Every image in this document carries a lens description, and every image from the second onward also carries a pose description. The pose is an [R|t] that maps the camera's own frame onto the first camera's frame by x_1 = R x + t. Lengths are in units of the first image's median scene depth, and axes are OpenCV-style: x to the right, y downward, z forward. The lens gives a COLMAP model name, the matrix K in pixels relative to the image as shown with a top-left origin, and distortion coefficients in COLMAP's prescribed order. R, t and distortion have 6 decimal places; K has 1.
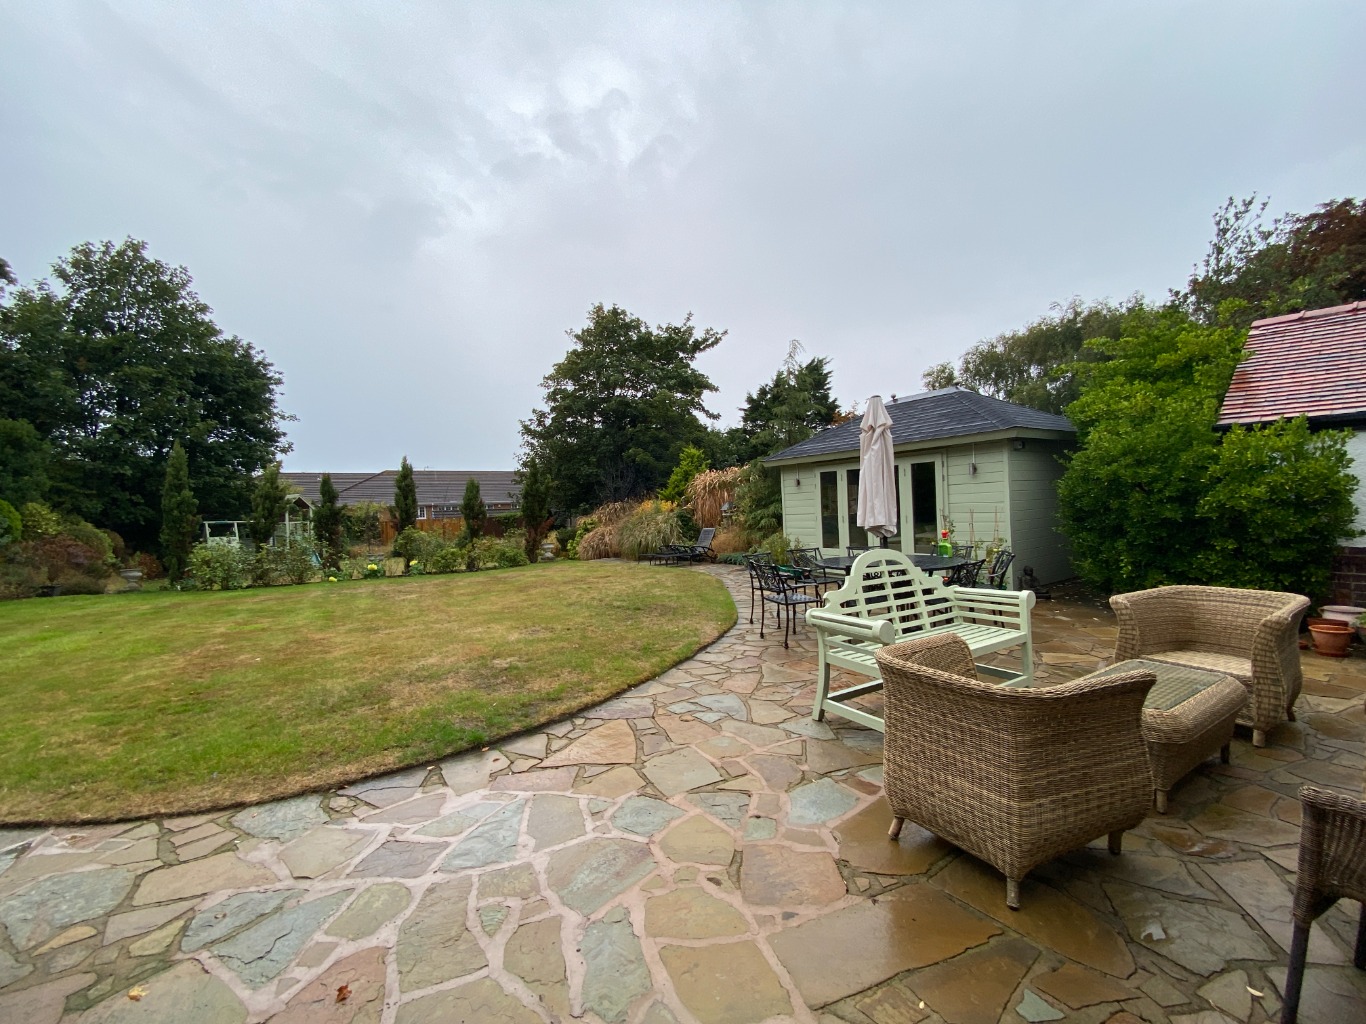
lens RADIAL K [[549.4, 0, 680.1], [0, 549.4, 512.3], [0, 0, 1]] dist [-0.000079, -0.005306]
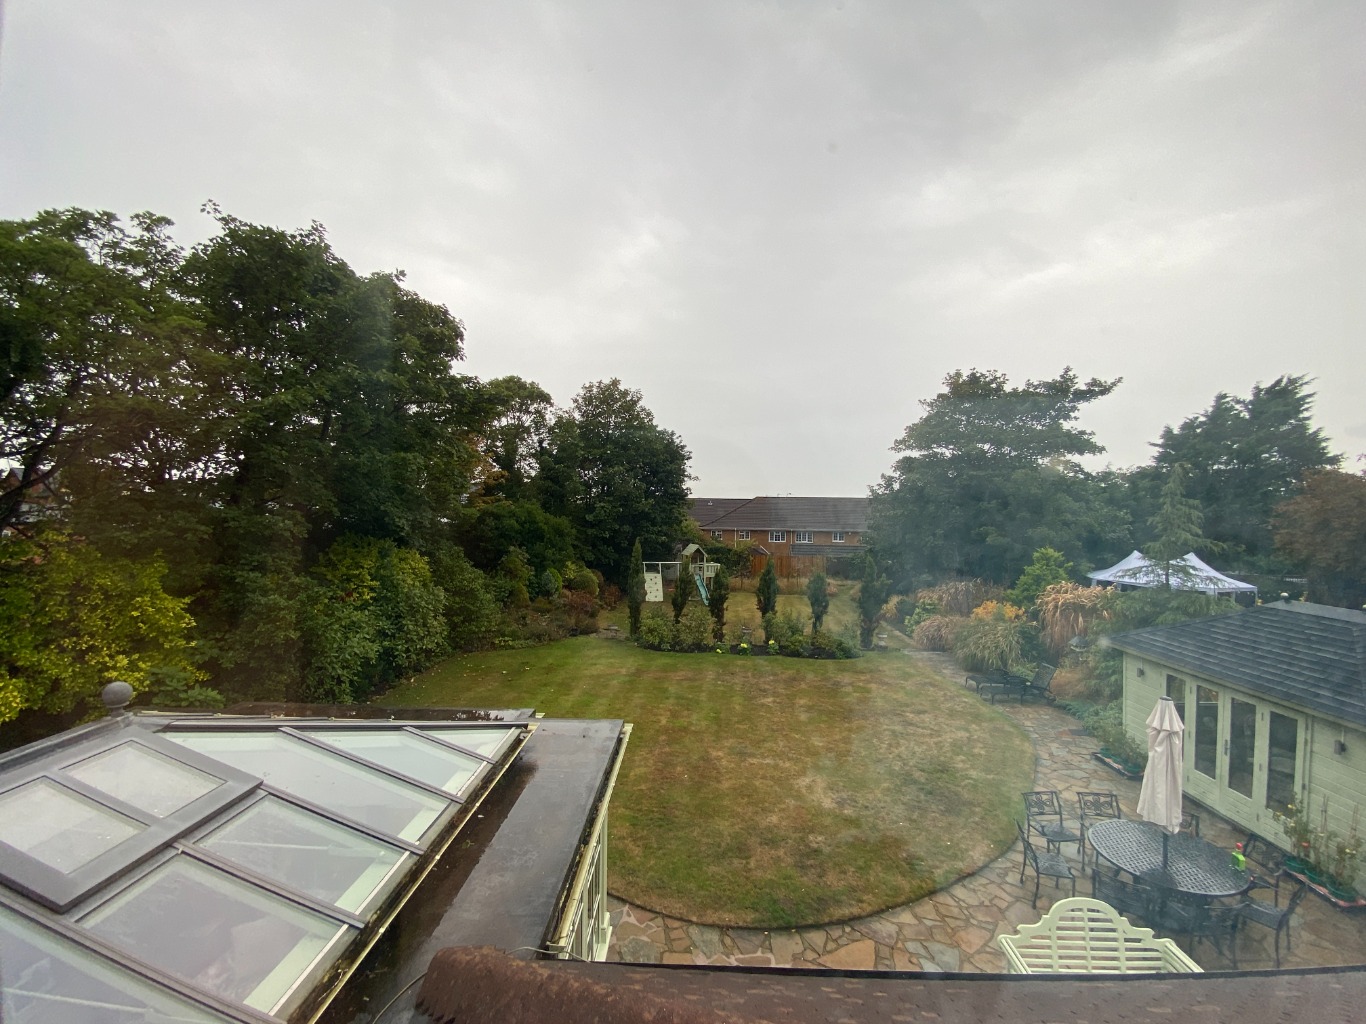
lens RADIAL K [[549.4, 0, 686.0], [0, 549.4, 513.7], [0, 0, 1]] dist [-0.000079, -0.005306]
pose [[0.812287, 0.036940, -0.582088, 0.056214], [-0.040439, 0.999158, 0.006977, -0.143920], [0.581855, 0.017872, 0.813096, -0.111229]]
